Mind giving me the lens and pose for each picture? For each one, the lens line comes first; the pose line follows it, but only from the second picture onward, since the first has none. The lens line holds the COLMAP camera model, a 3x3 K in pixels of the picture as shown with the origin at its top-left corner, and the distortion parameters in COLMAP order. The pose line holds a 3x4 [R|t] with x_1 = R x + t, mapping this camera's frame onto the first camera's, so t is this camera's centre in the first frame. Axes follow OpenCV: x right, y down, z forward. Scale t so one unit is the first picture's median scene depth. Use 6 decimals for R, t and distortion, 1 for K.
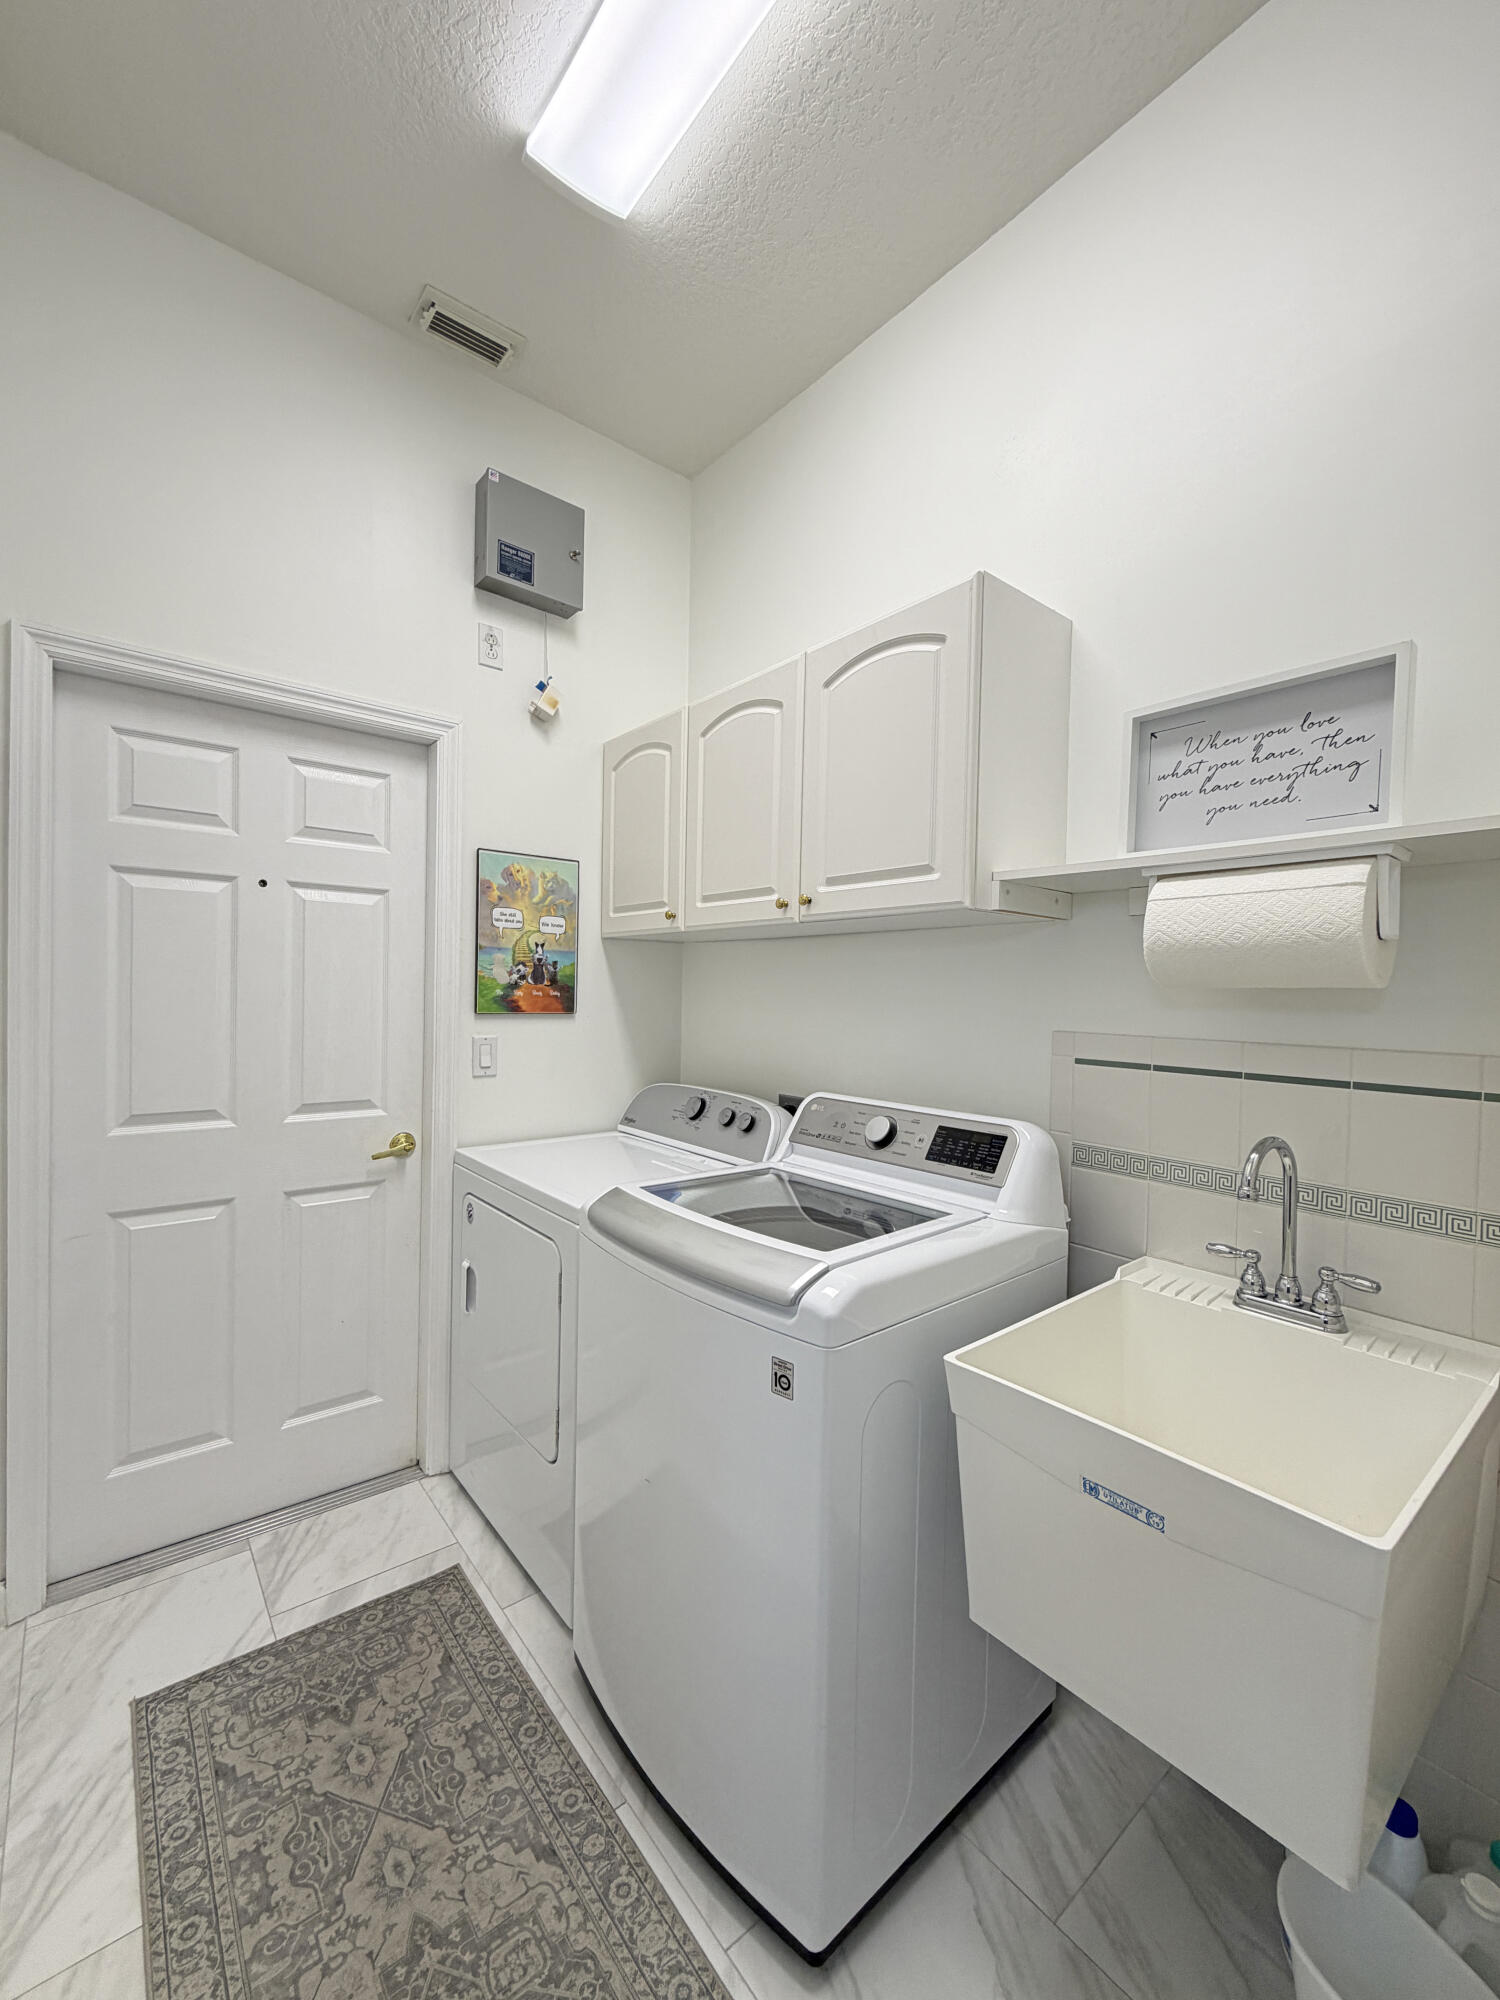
lens RADIAL K [[807.8, 0, 754.2], [0, 807.8, 1002.6], [0, 0, 1]] dist [-0.001842, 0.000009]
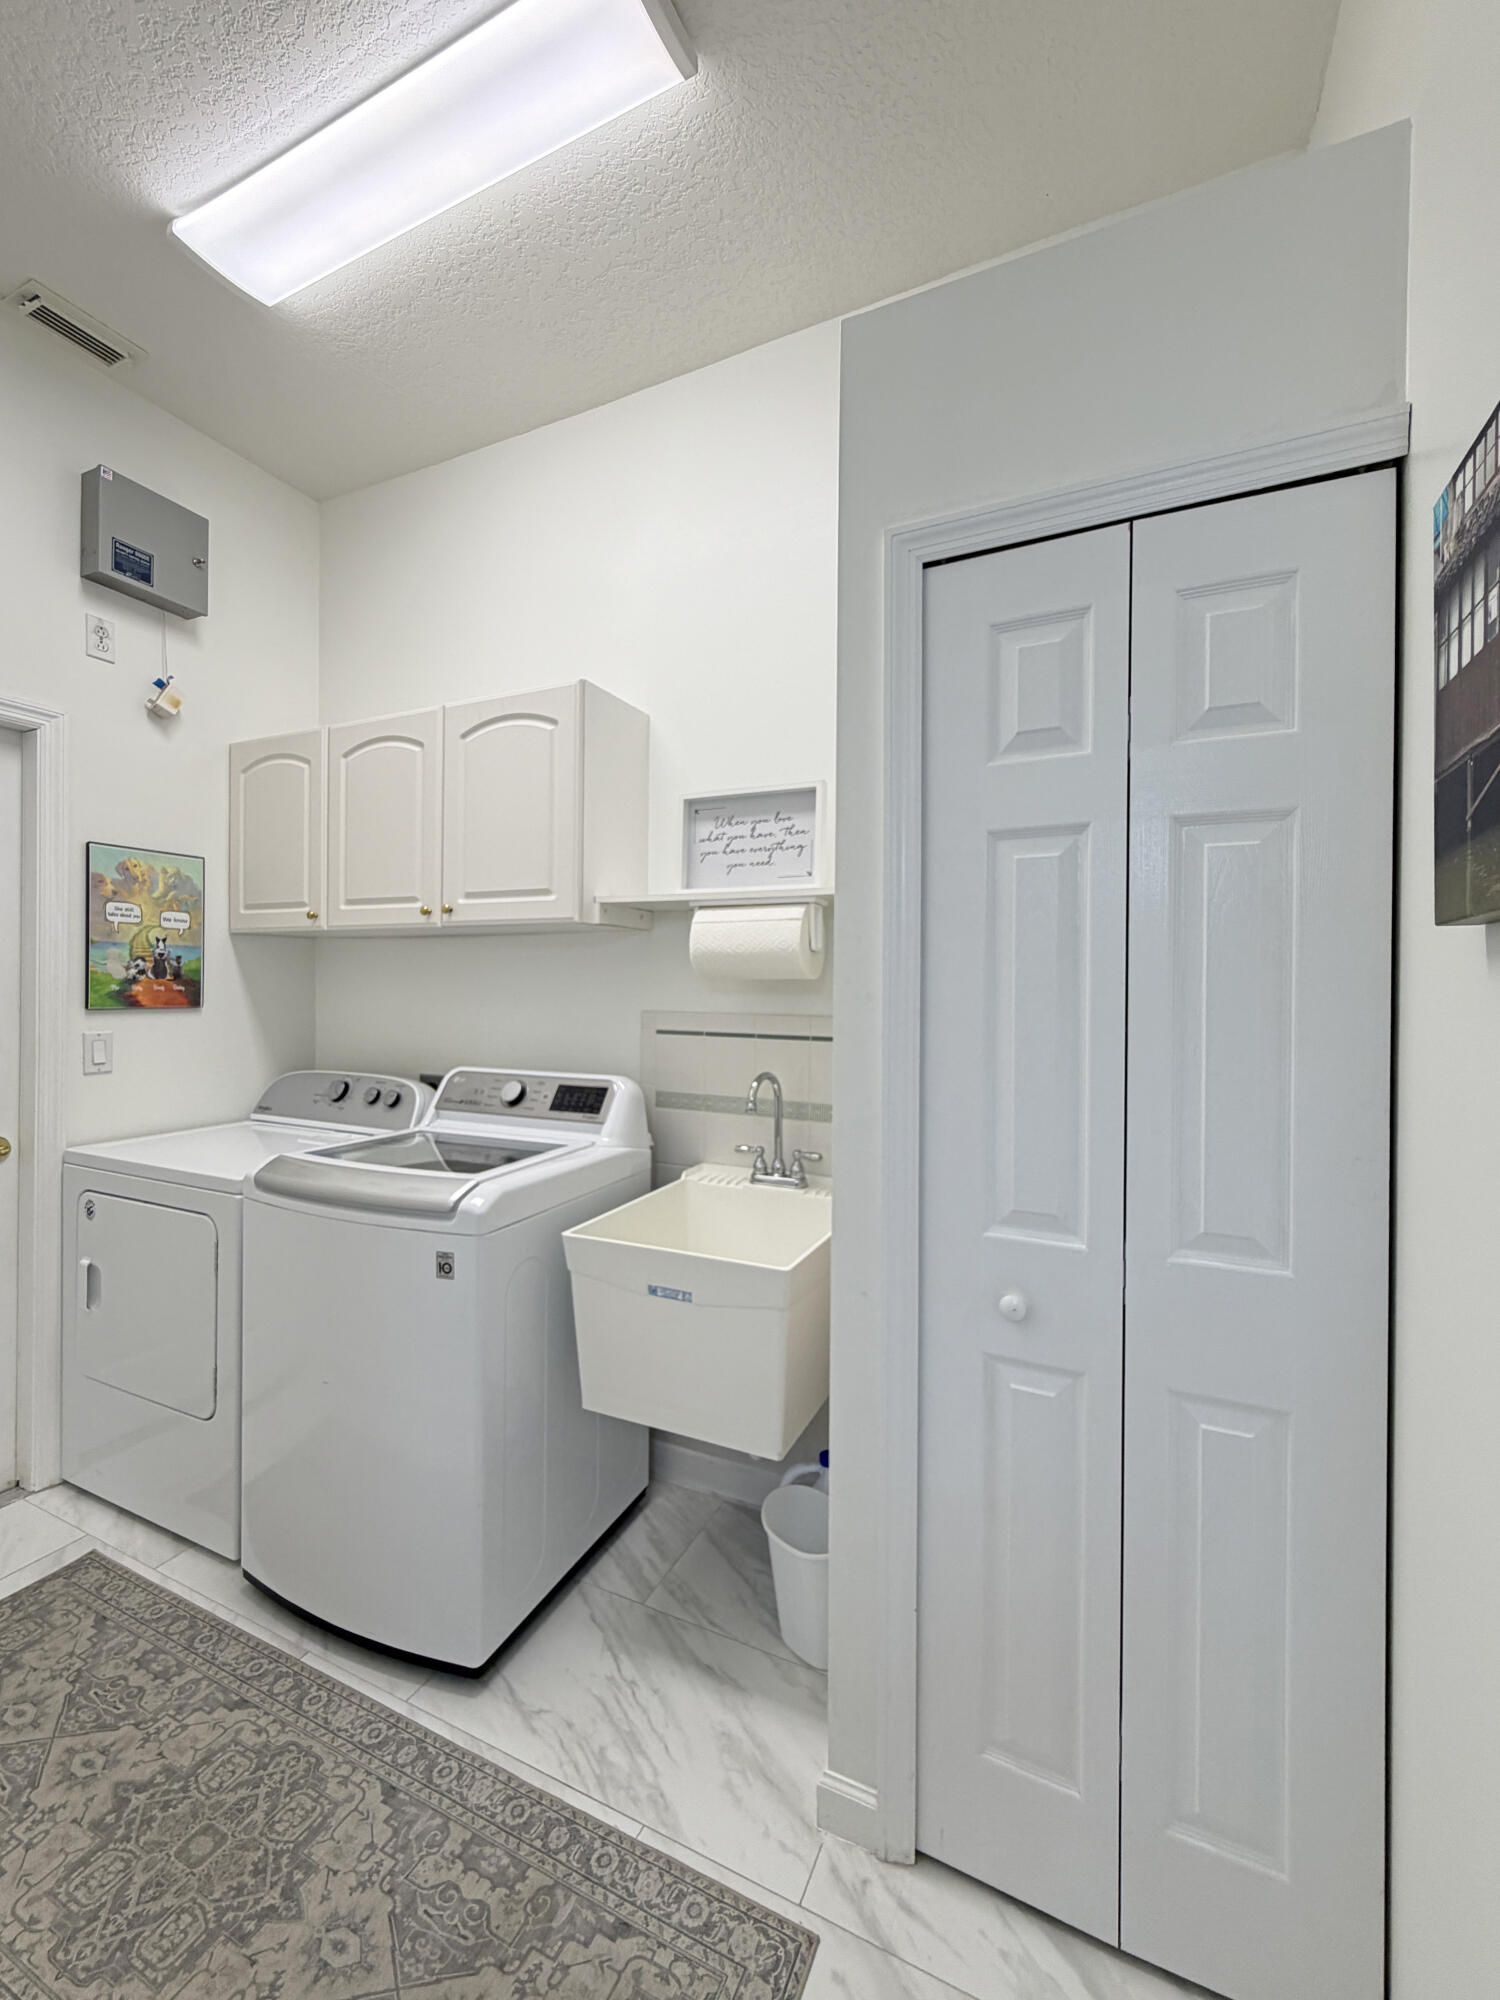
lens RADIAL K [[807.8, 0, 750.3], [0, 807.8, 992.3], [0, 0, 1]] dist [-0.001842, 0.000009]
pose [[0.901144, -0.015011, 0.433260, -0.061746], [0.014565, 0.999884, 0.004348, 0.000141], [-0.433276, 0.002393, 0.901258, -0.340204]]
